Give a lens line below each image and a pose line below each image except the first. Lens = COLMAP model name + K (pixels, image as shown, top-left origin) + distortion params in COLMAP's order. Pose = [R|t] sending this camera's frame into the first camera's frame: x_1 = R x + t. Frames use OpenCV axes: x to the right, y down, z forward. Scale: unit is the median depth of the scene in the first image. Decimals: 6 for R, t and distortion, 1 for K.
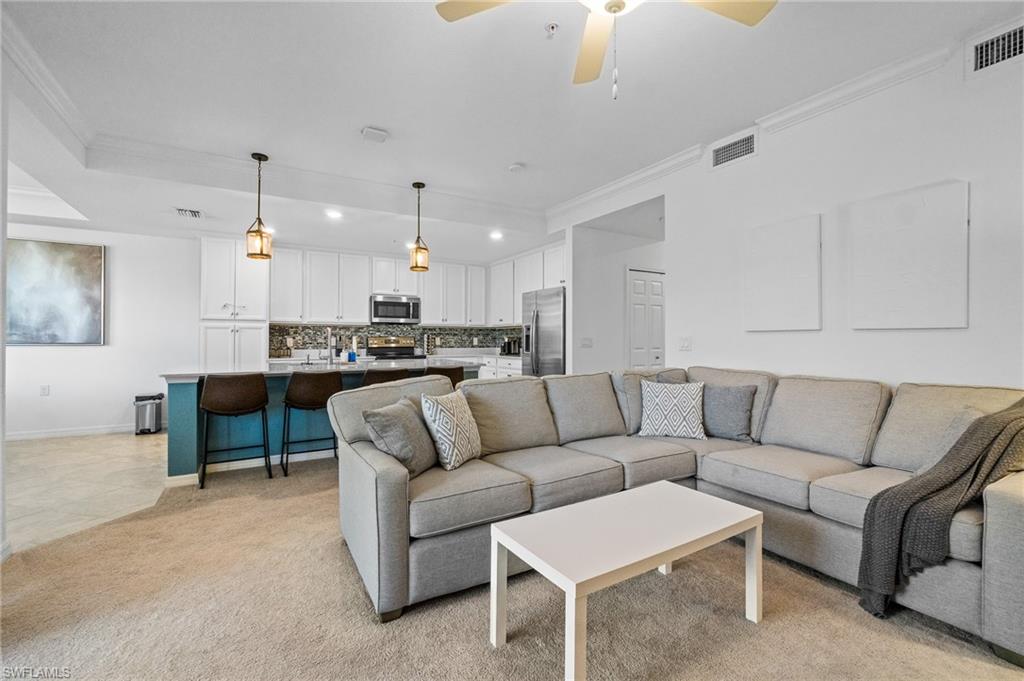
lens RADIAL K [[454.9, 0, 512.0], [0, 454.9, 340.5], [0, 0, 1]] dist [-0.001656, -0.000487]
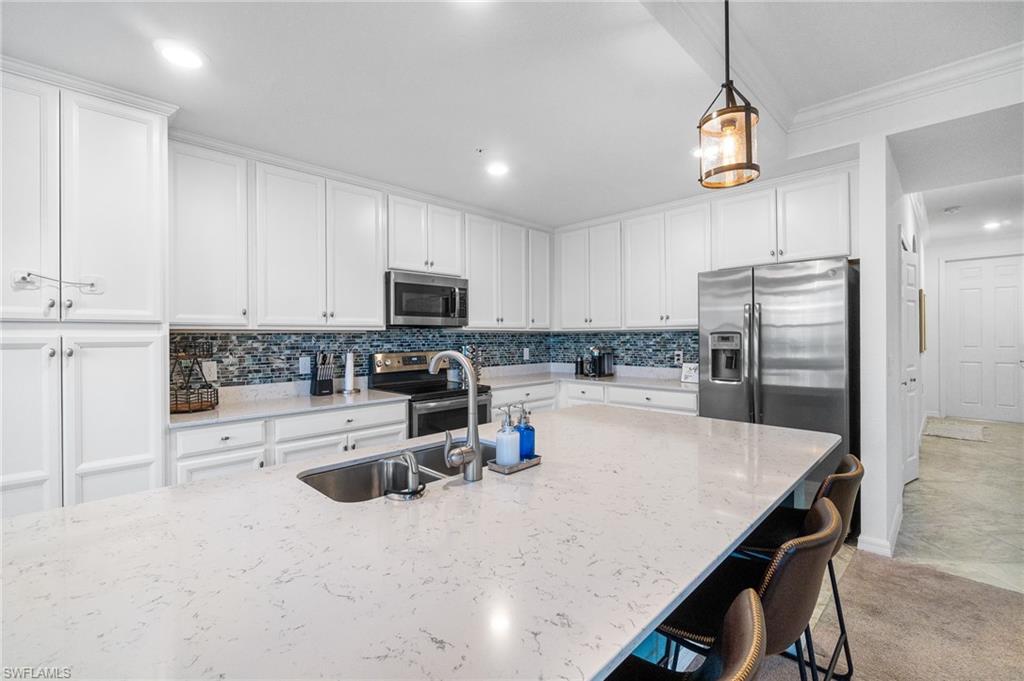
lens RADIAL K [[454.9, 0, 512.0], [0, 454.9, 340.5], [0, 0, 1]] dist [-0.001656, -0.000487]
pose [[0.968554, -0.012235, 0.248502, -0.293558], [0.011351, 0.999923, 0.004988, -0.023036], [-0.248543, -0.002010, 0.968619, 0.468212]]
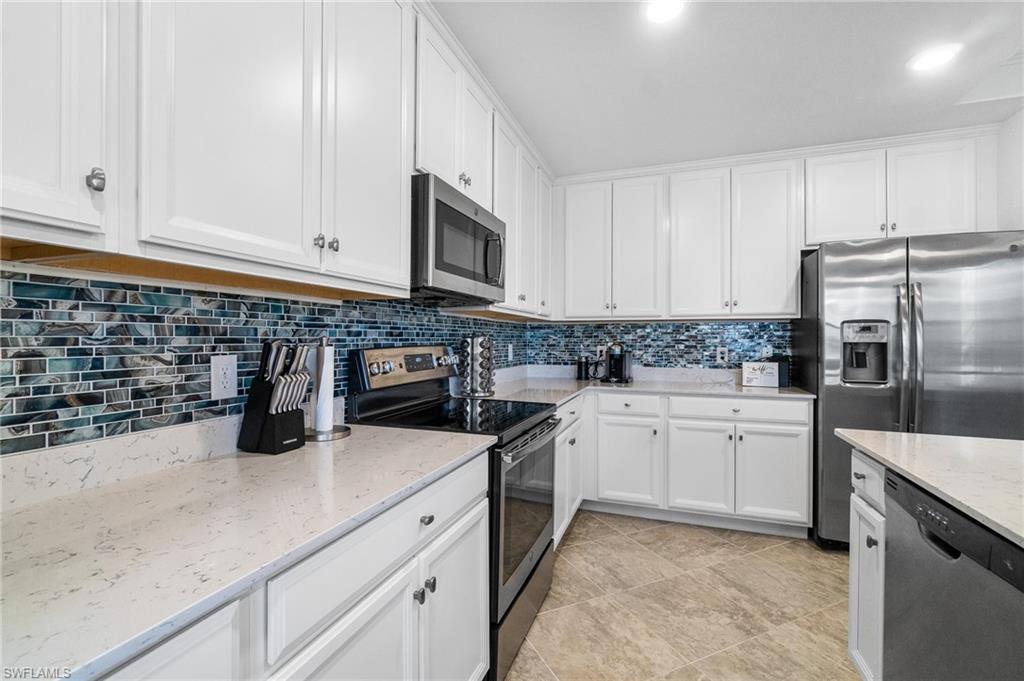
lens RADIAL K [[454.9, 0, 512.0], [0, 454.9, 340.5], [0, 0, 1]] dist [-0.001656, -0.000487]
pose [[0.778940, -0.002593, 0.627092, -0.409152], [0.002344, 0.999997, 0.001224, -0.011927], [-0.627093, 0.000517, 0.778944, 0.763715]]
